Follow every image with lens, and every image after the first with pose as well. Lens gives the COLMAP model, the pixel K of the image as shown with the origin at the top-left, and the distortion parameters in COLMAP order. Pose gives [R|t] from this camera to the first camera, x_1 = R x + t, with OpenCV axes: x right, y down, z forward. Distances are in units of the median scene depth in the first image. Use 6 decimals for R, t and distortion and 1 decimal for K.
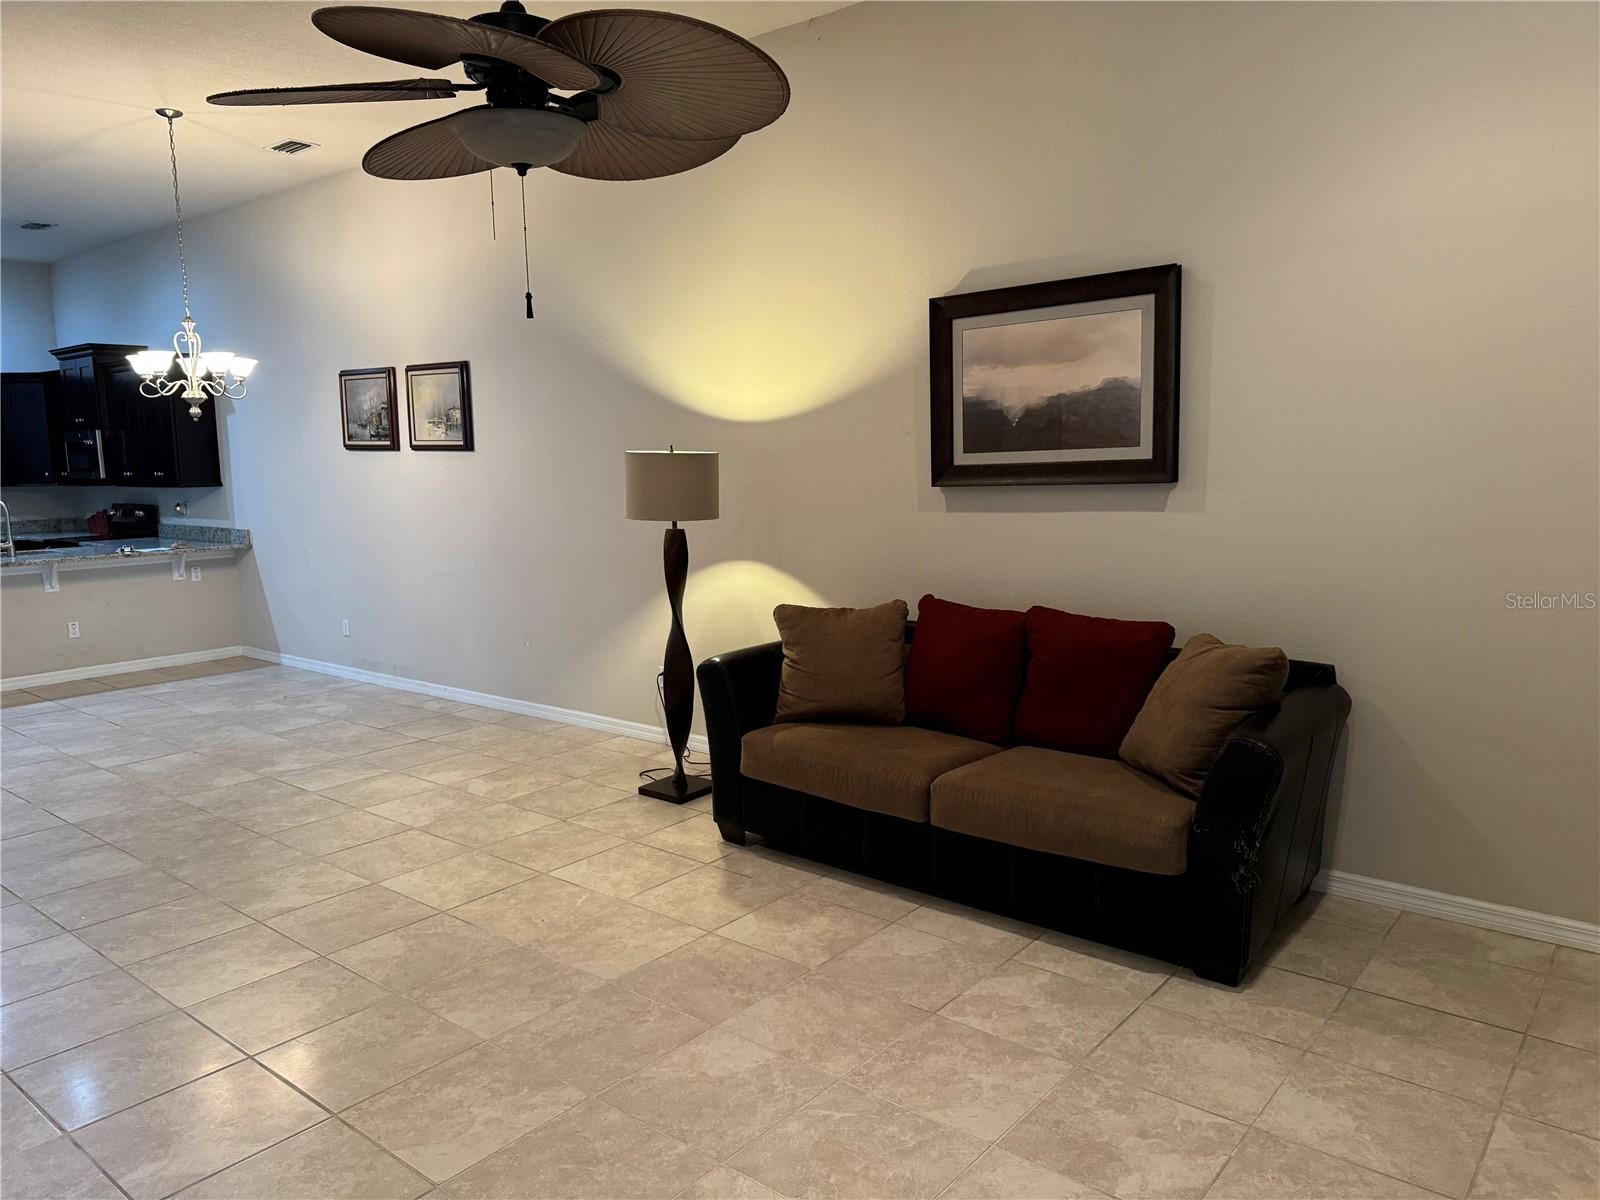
lens RADIAL K [[1126.2, 0, 800.3], [0, 1126.2, 611.9], [0, 0, 1]] dist [0.057762, -0.098743]
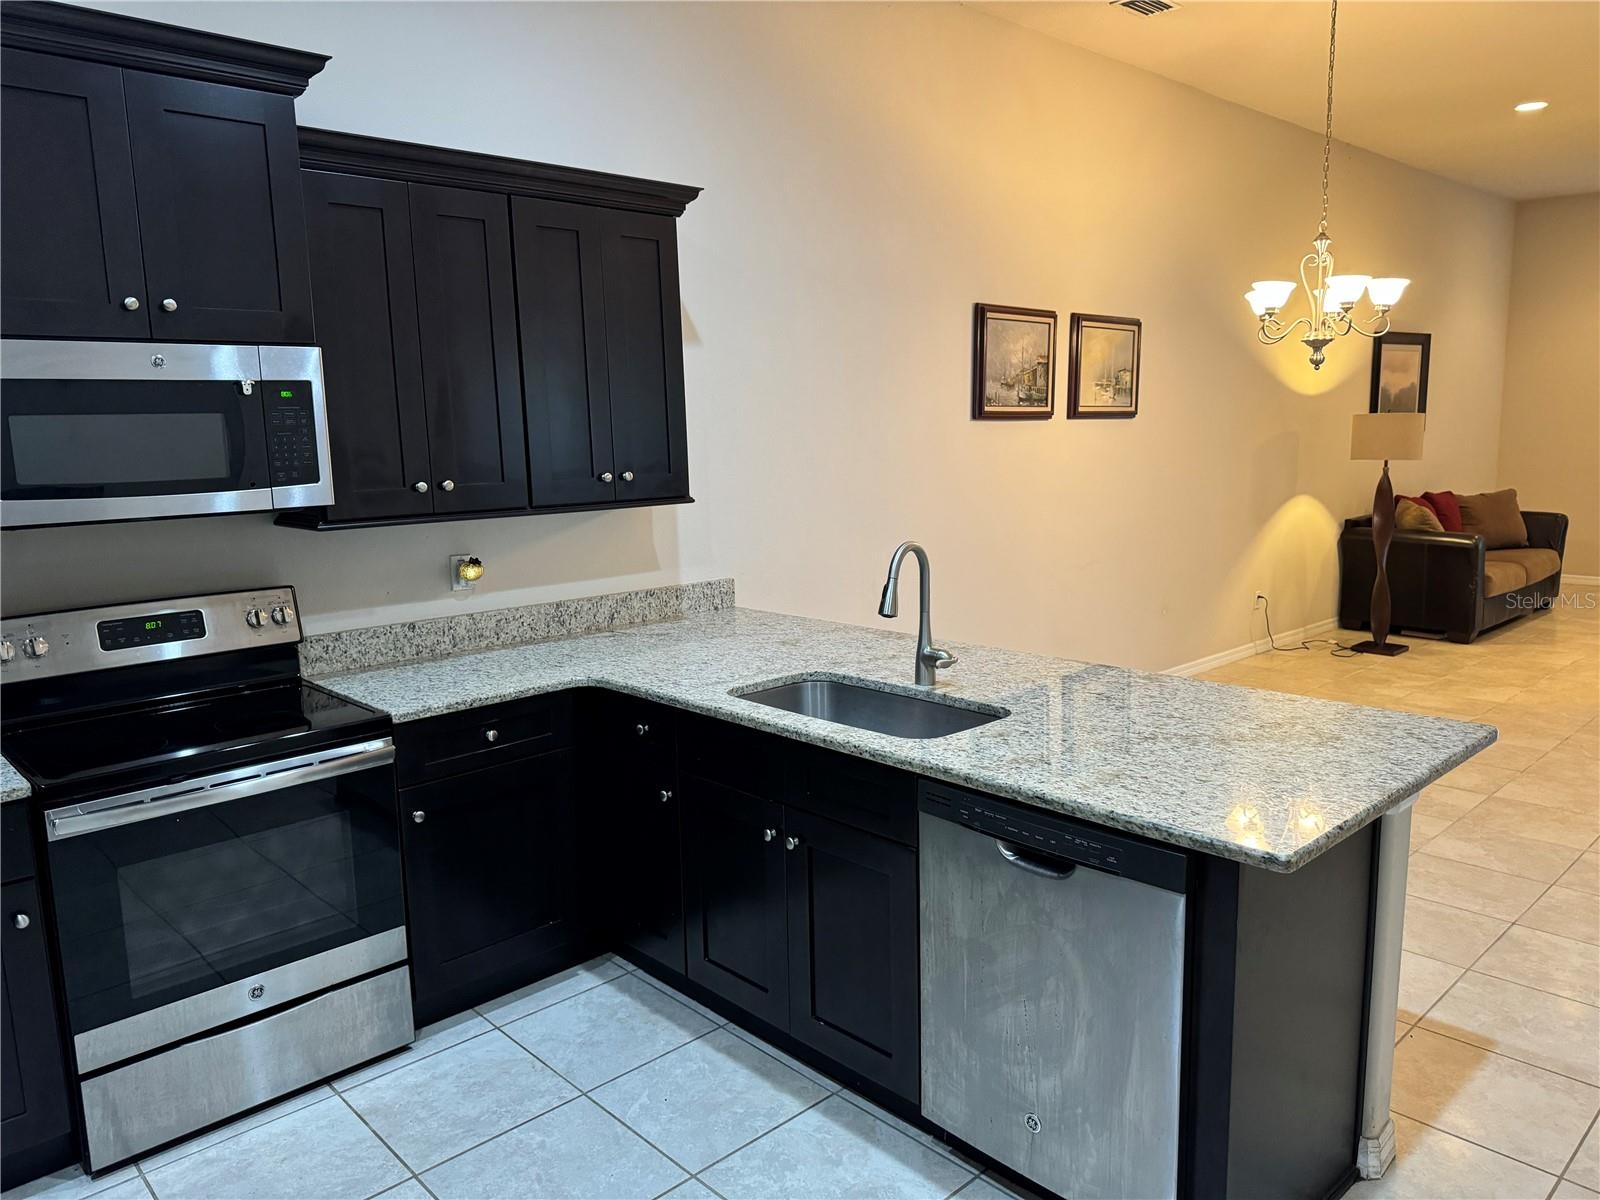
lens RADIAL K [[1122.9, 0, 795.8], [0, 1122.9, 604.9], [0, 0, 1]] dist [0.132207, -0.224175]
pose [[0.130188, -0.142435, 0.981205, -1.649210], [0.162588, 0.979298, 0.120586, -0.196398], [-0.978068, 0.143833, 0.150651, 1.511742]]
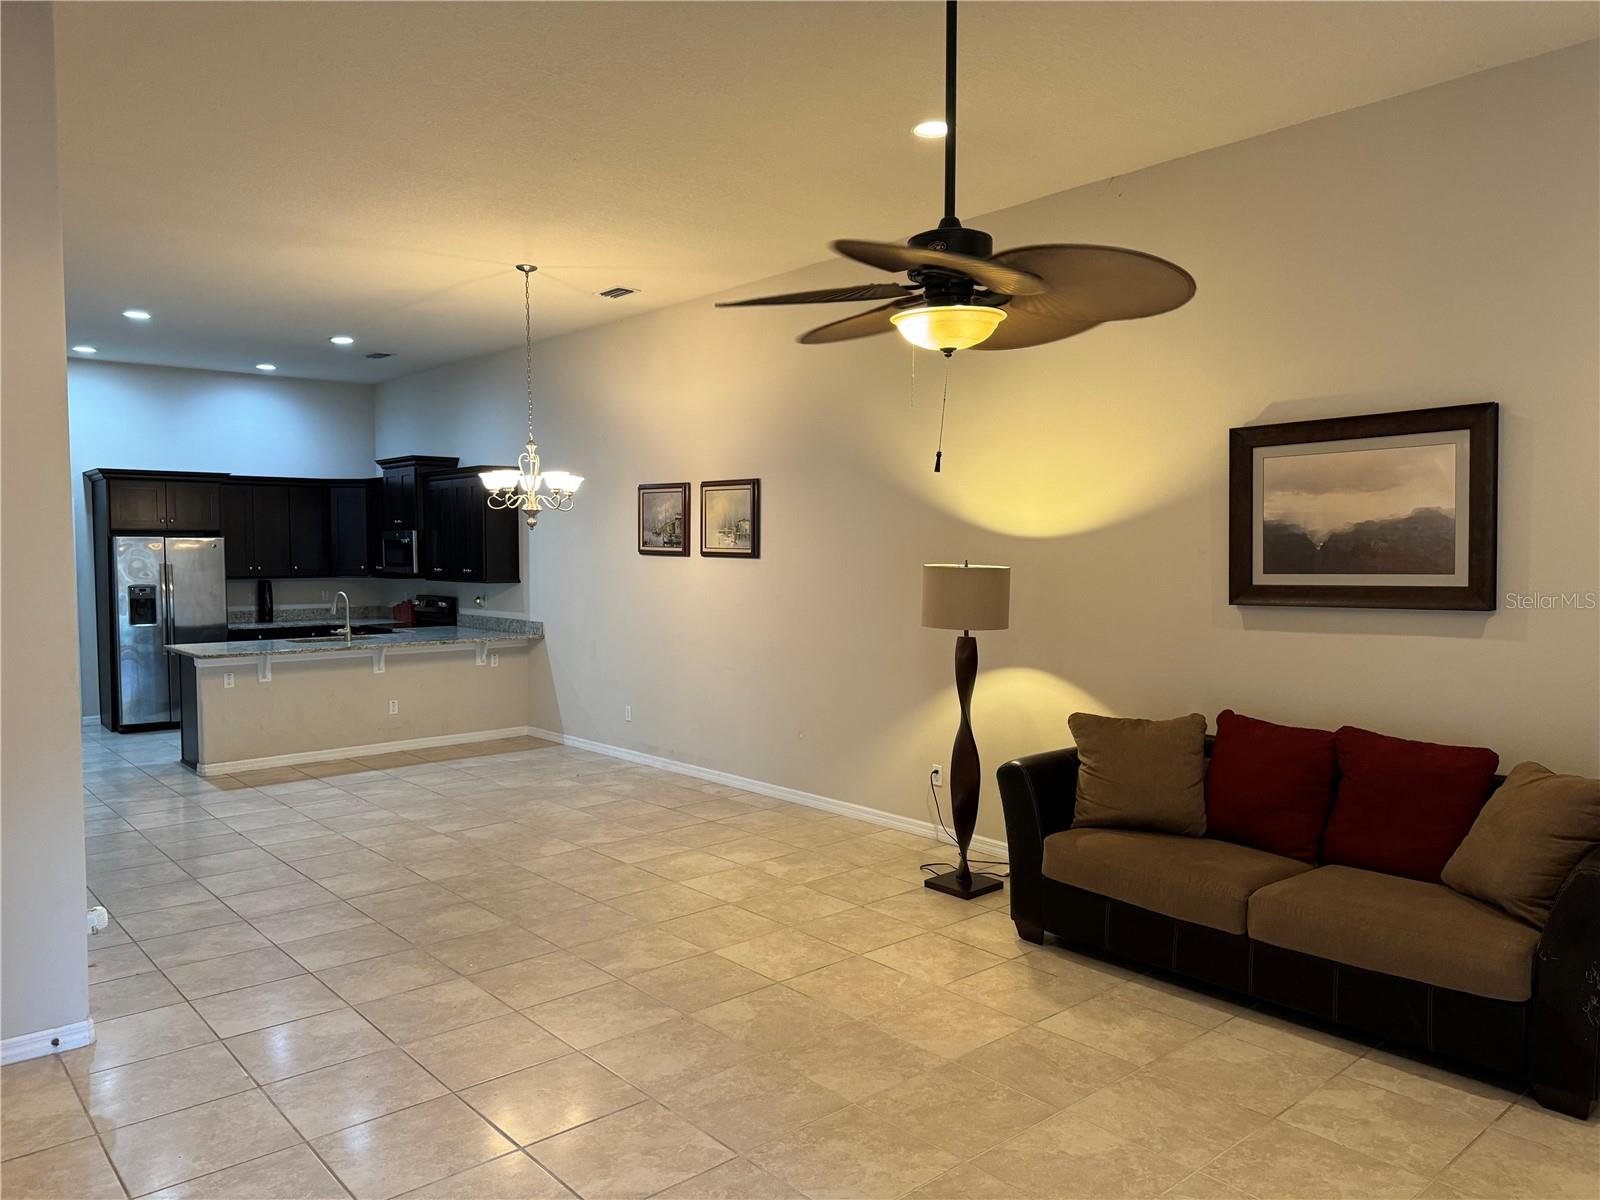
lens RADIAL K [[1122.9, 0, 795.8], [0, 1122.9, 604.9], [0, 0, 1]] dist [0.132207, -0.224175]
pose [[0.985584, 0.023862, -0.167495, -0.091282], [-0.038707, 0.995549, -0.085934, -0.005558], [0.164699, 0.091179, 0.982120, -0.088489]]
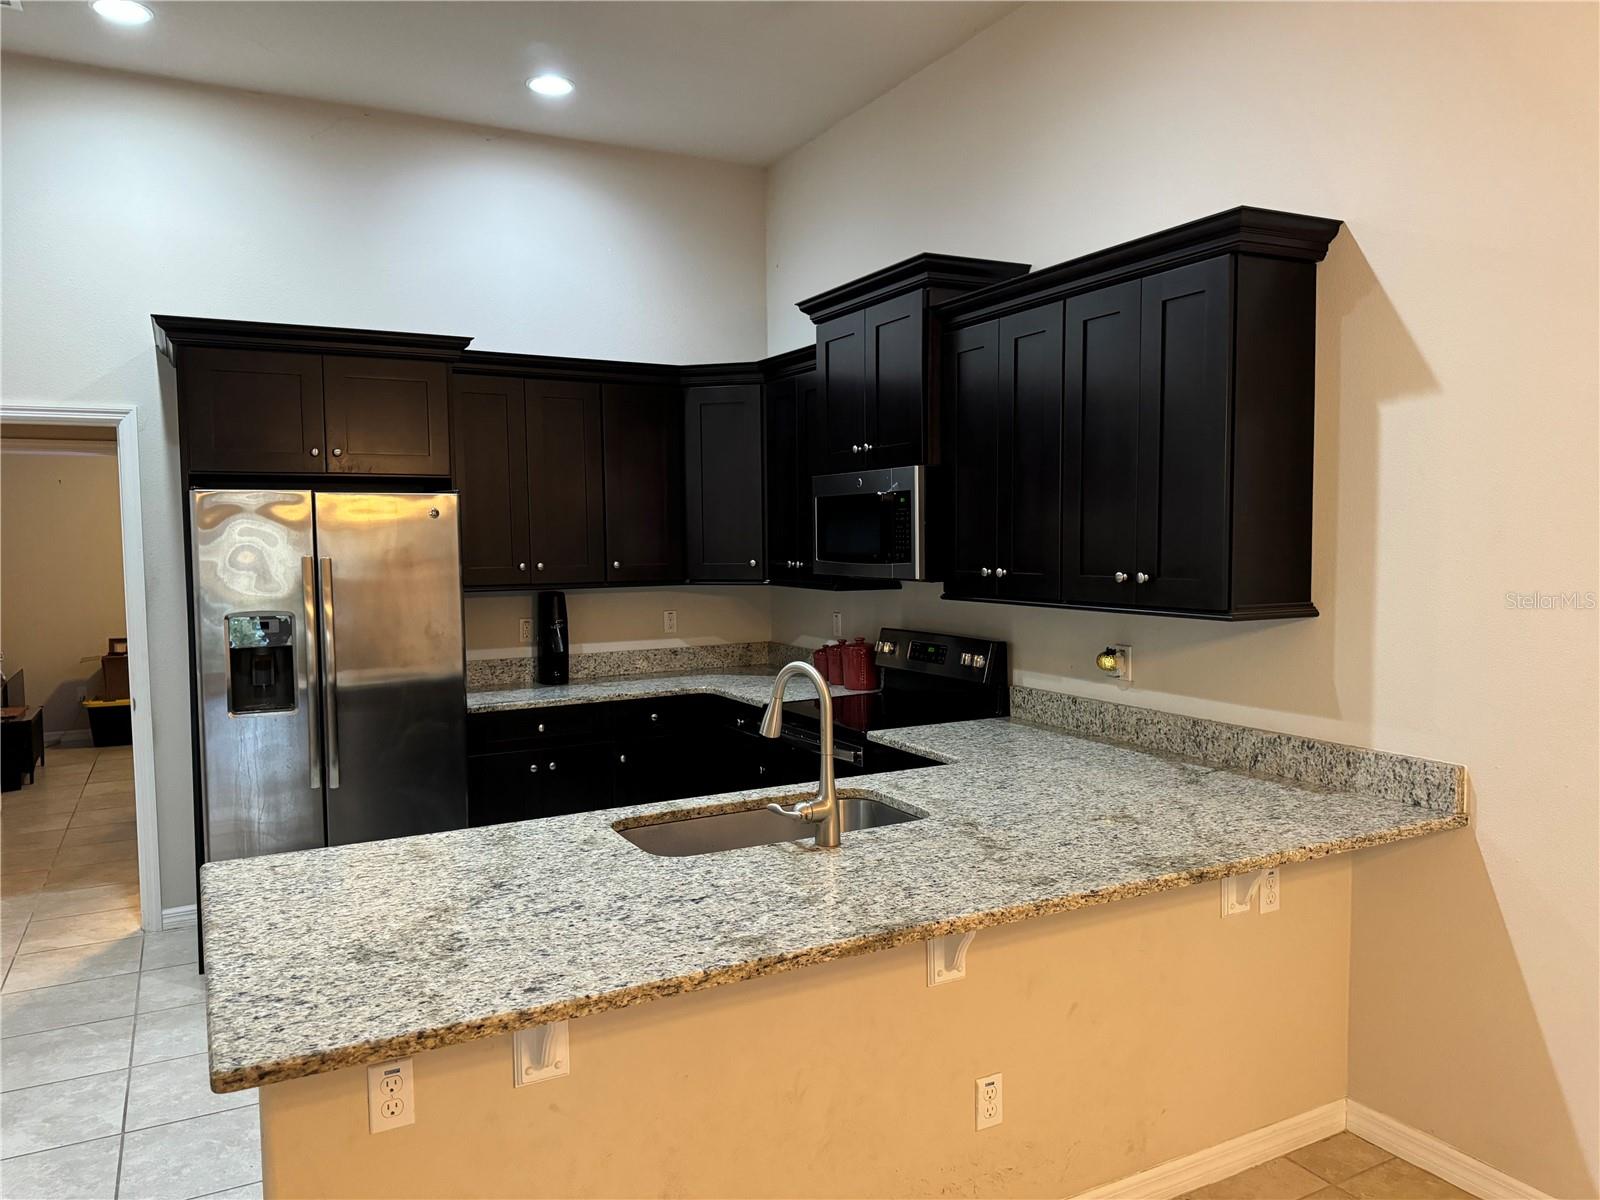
lens RADIAL K [[1122.9, 0, 795.8], [0, 1122.9, 604.9], [0, 0, 1]] dist [0.132207, -0.224175]
pose [[0.922894, 0.032178, -0.383707, -0.902012], [-0.060266, 0.996292, -0.061402, -0.145144], [0.380309, 0.079792, 0.921411, 1.084689]]
